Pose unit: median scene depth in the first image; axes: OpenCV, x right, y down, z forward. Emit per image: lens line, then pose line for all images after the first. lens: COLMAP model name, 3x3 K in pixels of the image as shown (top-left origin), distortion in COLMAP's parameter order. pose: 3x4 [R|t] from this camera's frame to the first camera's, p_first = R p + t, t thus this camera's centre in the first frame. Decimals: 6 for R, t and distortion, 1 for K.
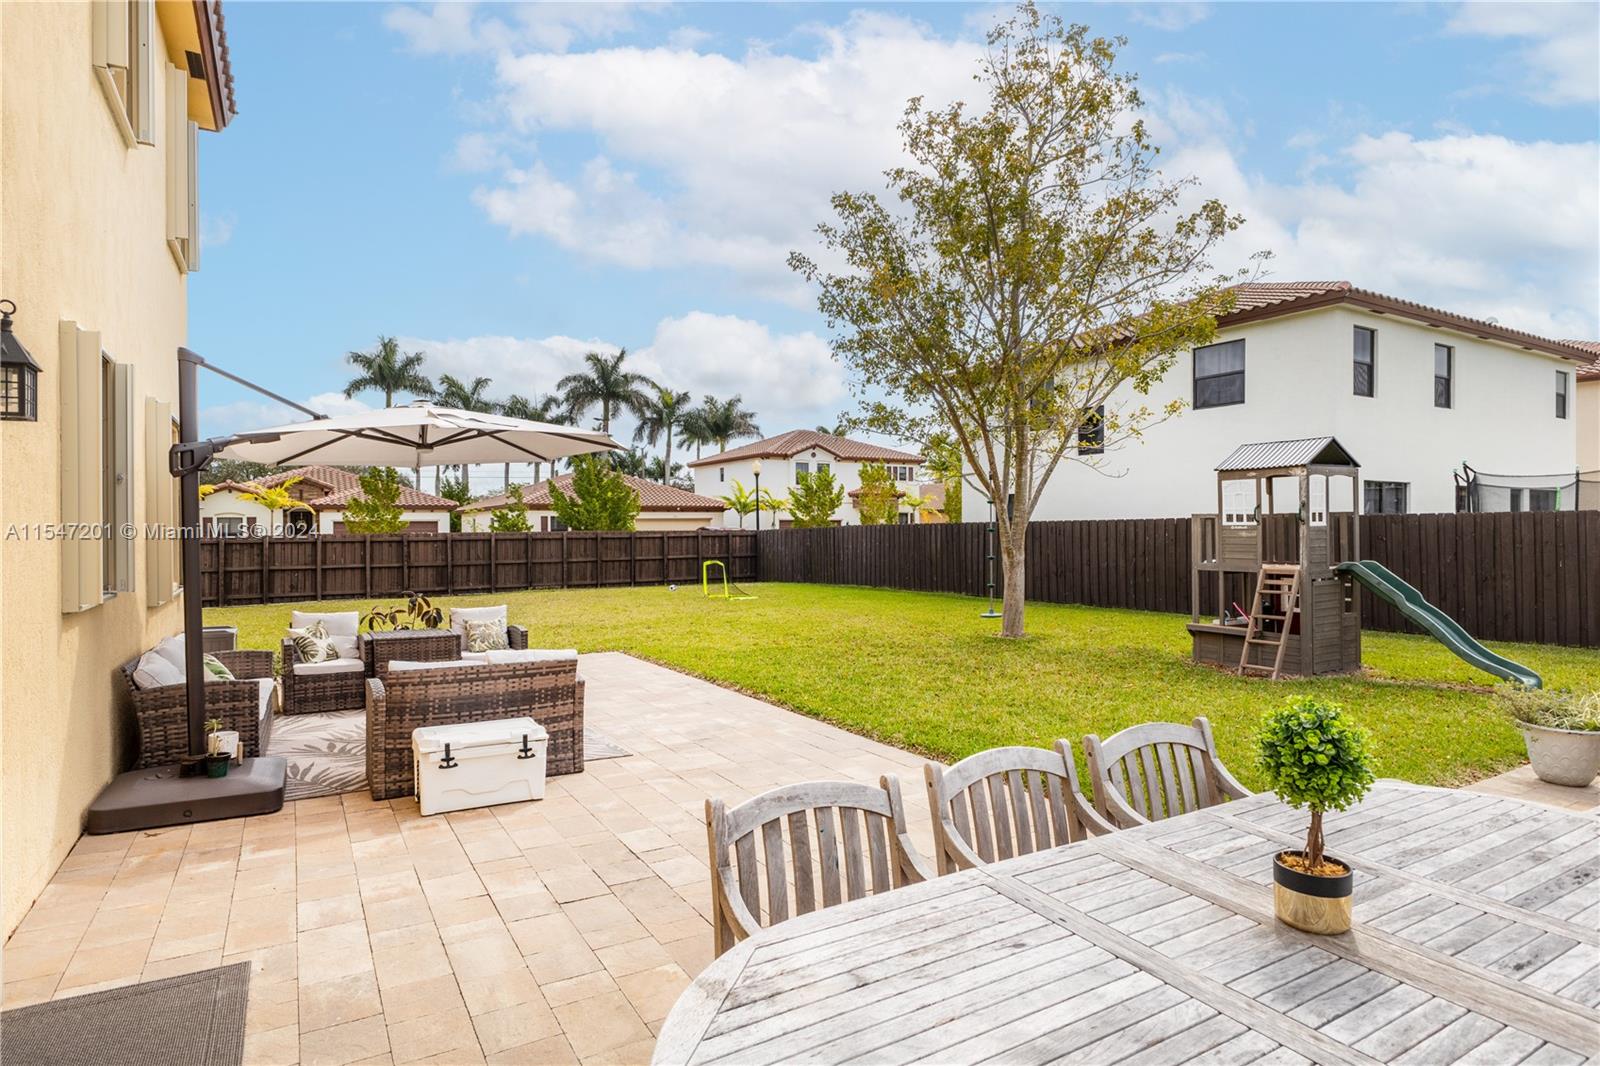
lens RADIAL K [[881.7, 0, 800.0], [0, 881.7, 533.0], [0, 0, 1]] dist [-0.001286, -0.000204]
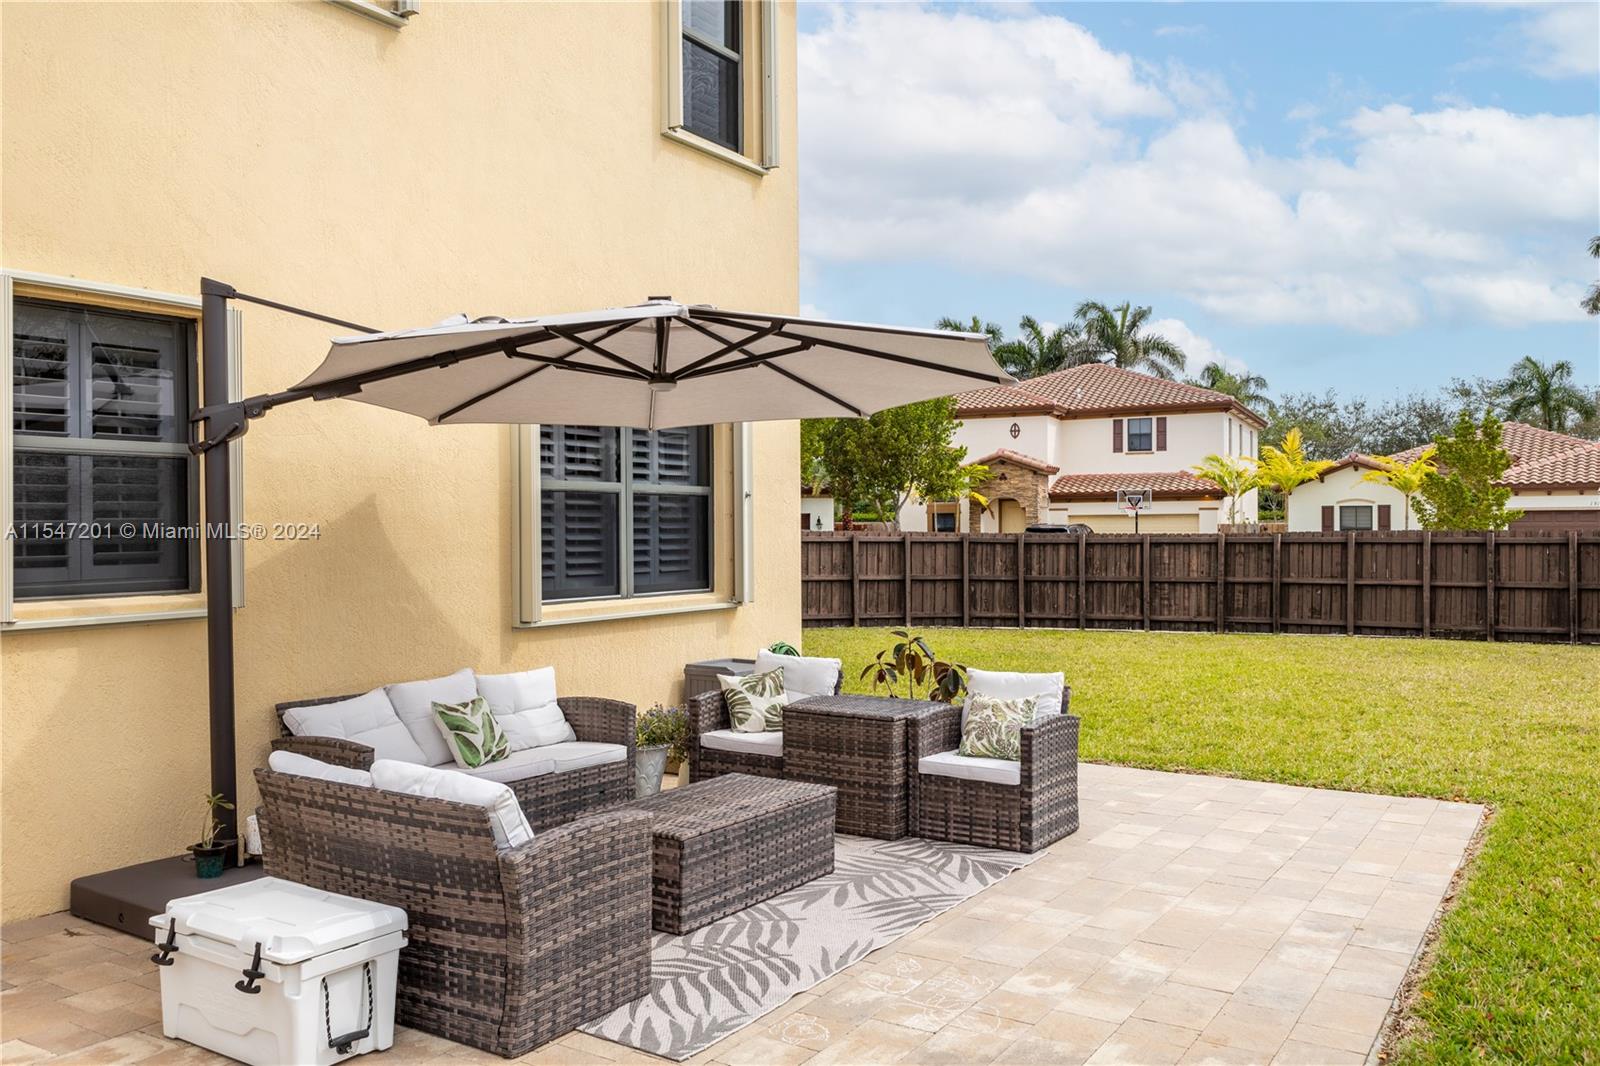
lens RADIAL K [[1294.0, 0, 800.0], [0, 1294.0, 533.0], [0, 0, 1]] dist [0.006950, -0.006221]
pose [[0.466789, 0.009000, -0.884323, 0.098177], [-0.005741, 0.999958, 0.007146, -0.001485], [0.884350, 0.001741, 0.466821, 0.194975]]
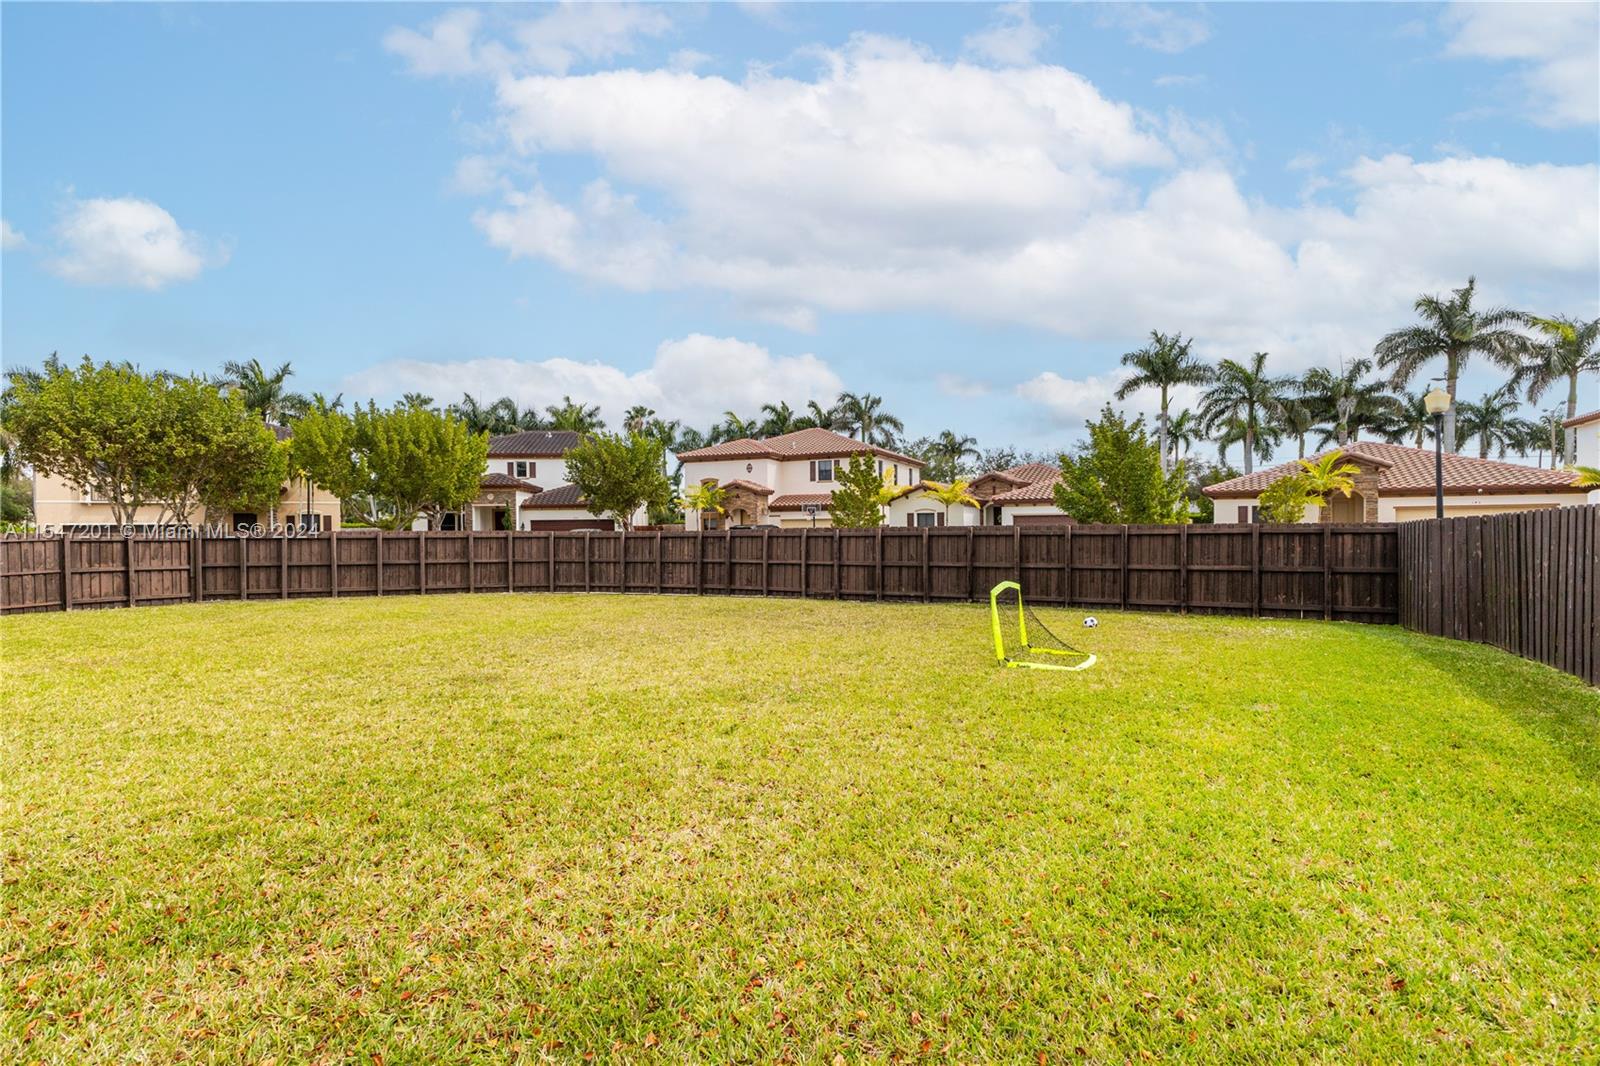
lens RADIAL K [[744.9, 0, 800.0], [0, 744.9, 533.0], [0, 0, 1]] dist [-0.010635, -0.000488]
pose [[0.492695, 0.008511, -0.870161, 0.191007], [0.000202, 0.999951, 0.009895, -0.001794], [0.870202, -0.005051, 0.492669, 0.598158]]
